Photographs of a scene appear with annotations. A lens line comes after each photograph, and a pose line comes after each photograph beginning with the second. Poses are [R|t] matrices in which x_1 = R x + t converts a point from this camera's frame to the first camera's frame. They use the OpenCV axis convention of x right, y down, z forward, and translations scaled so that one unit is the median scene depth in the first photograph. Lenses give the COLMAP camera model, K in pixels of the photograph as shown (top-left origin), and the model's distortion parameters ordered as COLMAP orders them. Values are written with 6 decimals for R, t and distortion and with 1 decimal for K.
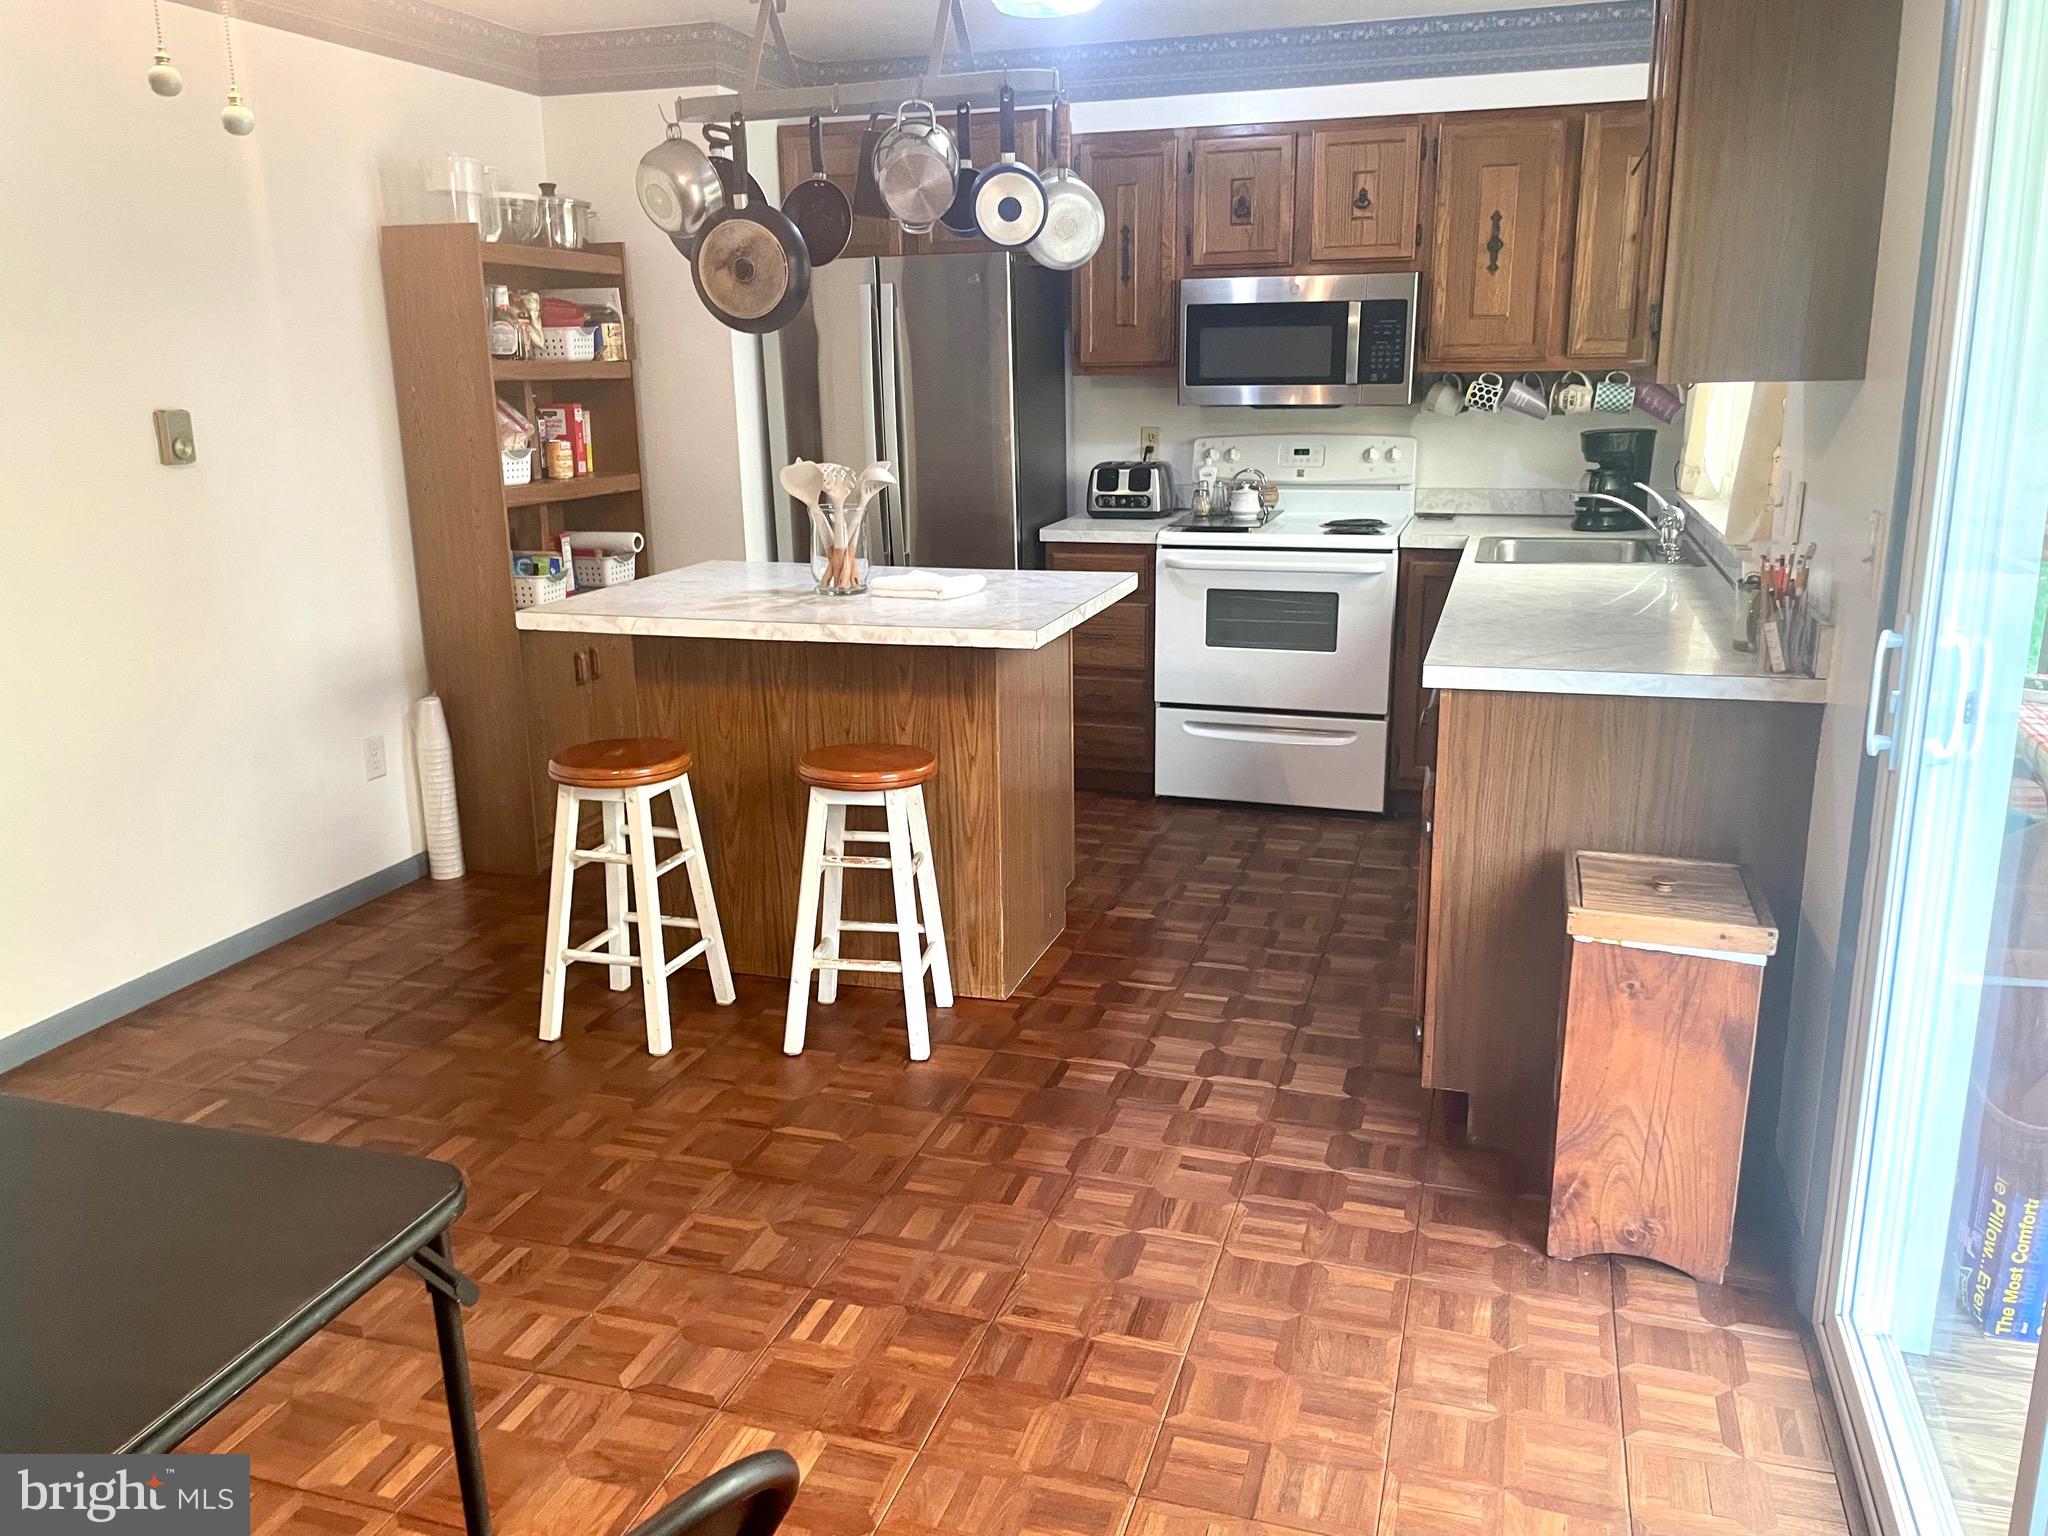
lens RADIAL K [[1534.6, 0, 1021.4], [0, 1534.6, 764.3], [0, 0, 1]] dist [0.081863, -0.111169]
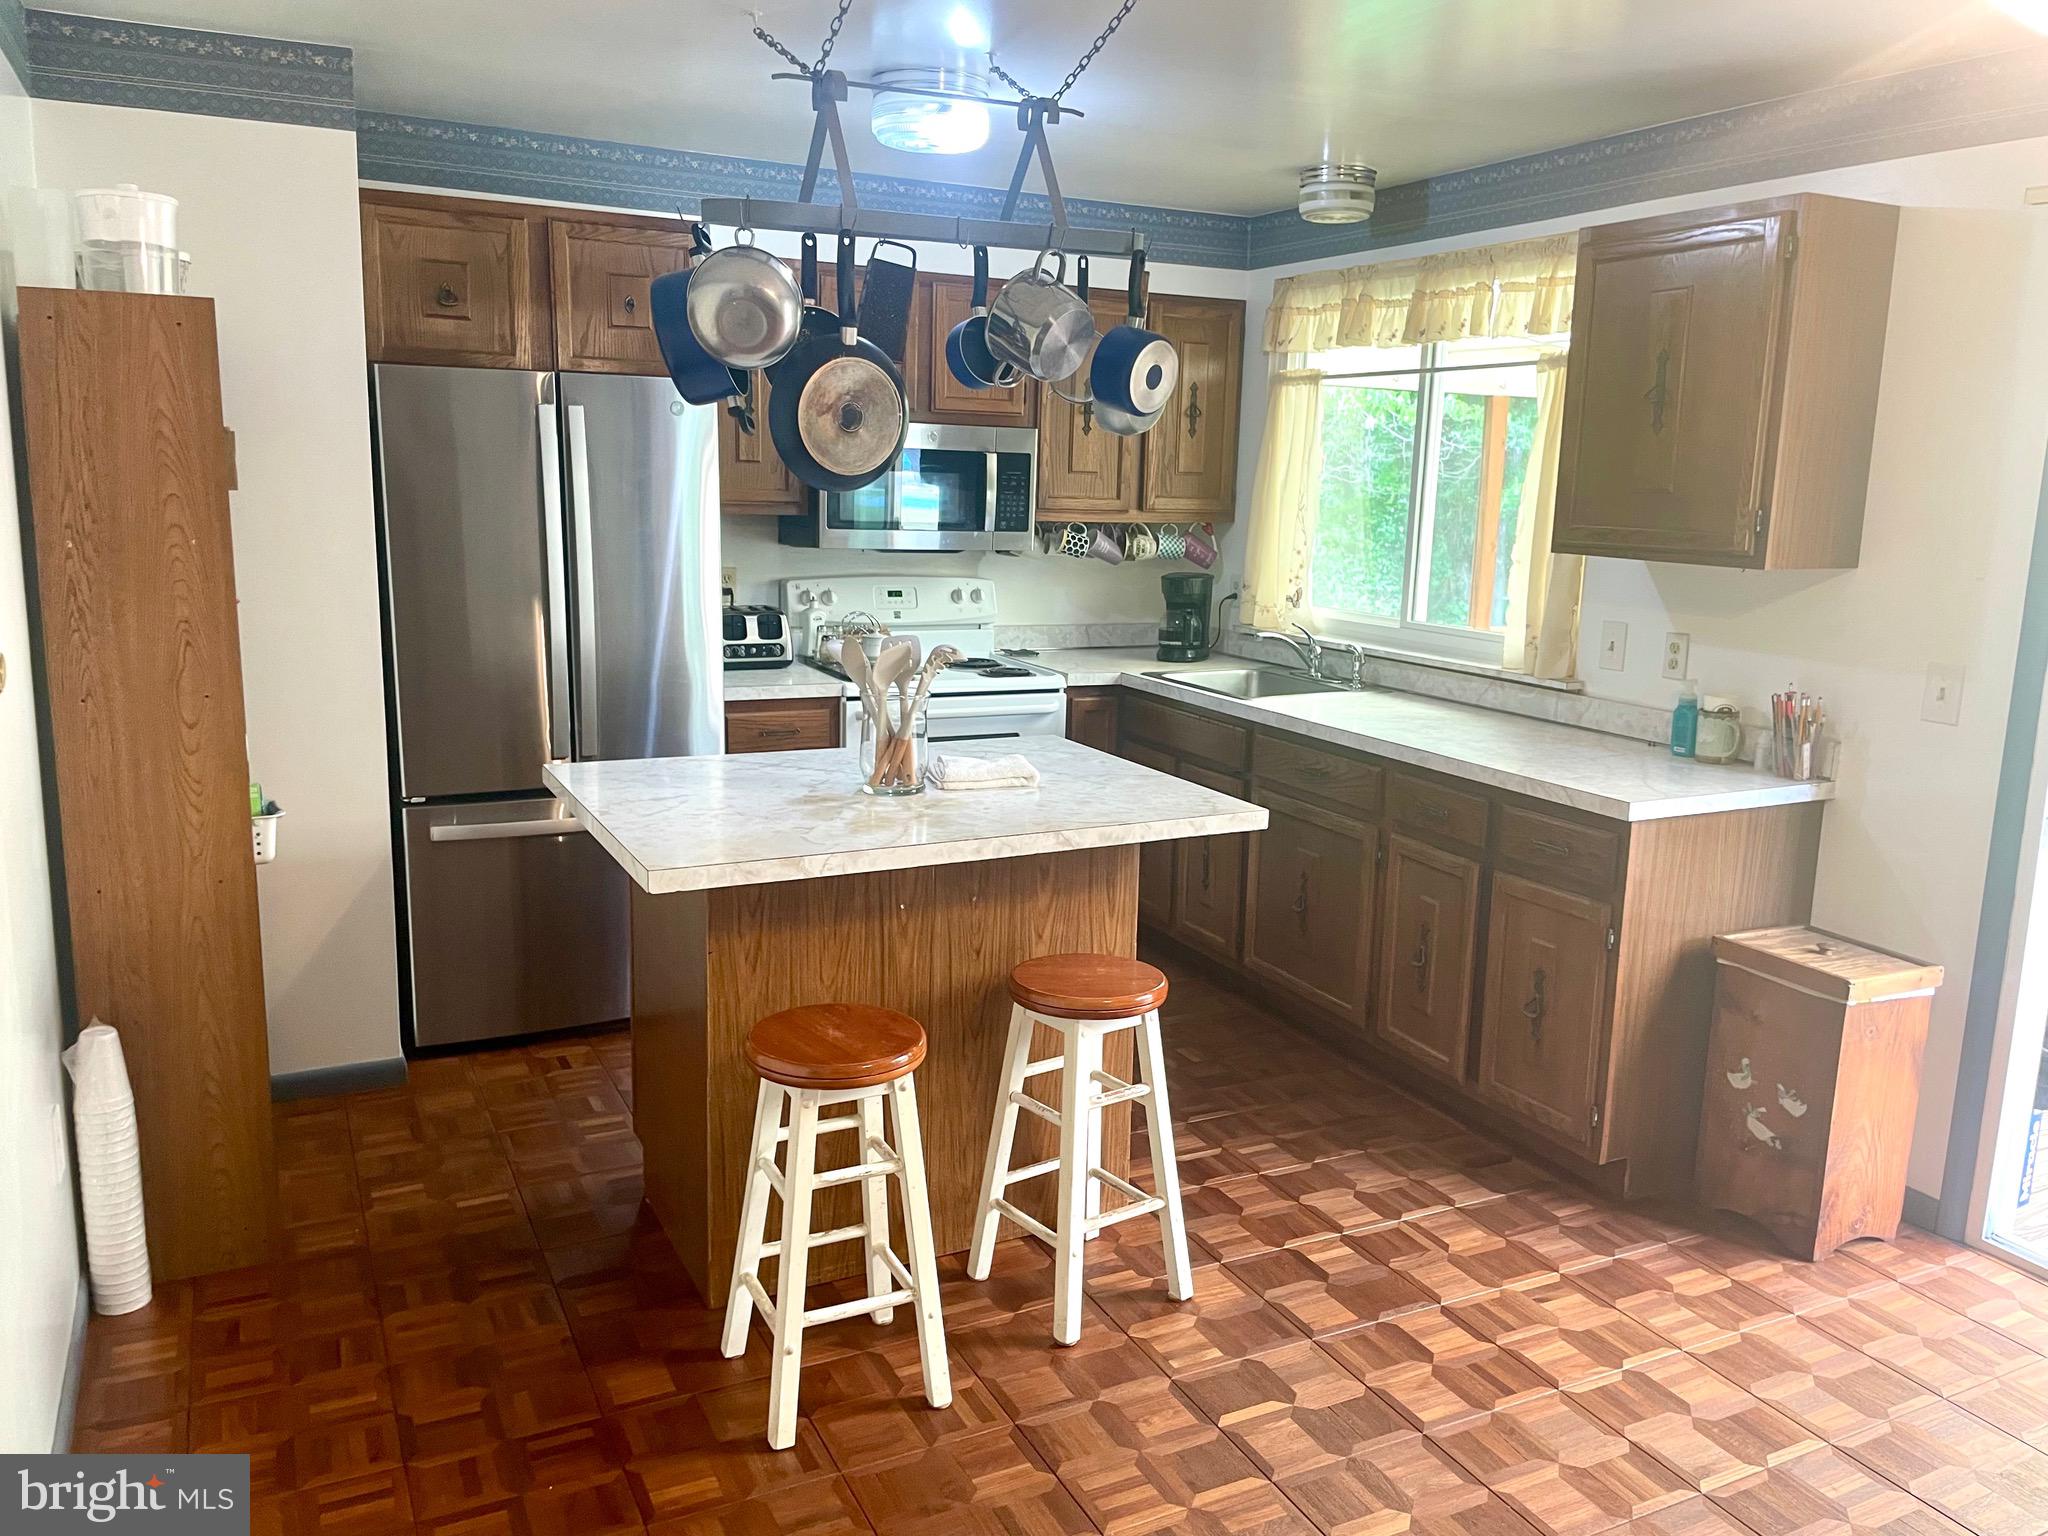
lens RADIAL K [[1534.6, 0, 1014.1], [0, 1534.6, 751.8], [0, 0, 1]] dist [0.081863, -0.111169]
pose [[0.712554, -0.094453, 0.695230, -0.557555], [0.139946, 0.990119, -0.008918, -0.098430], [-0.687519, 0.103649, 0.718732, 0.293972]]
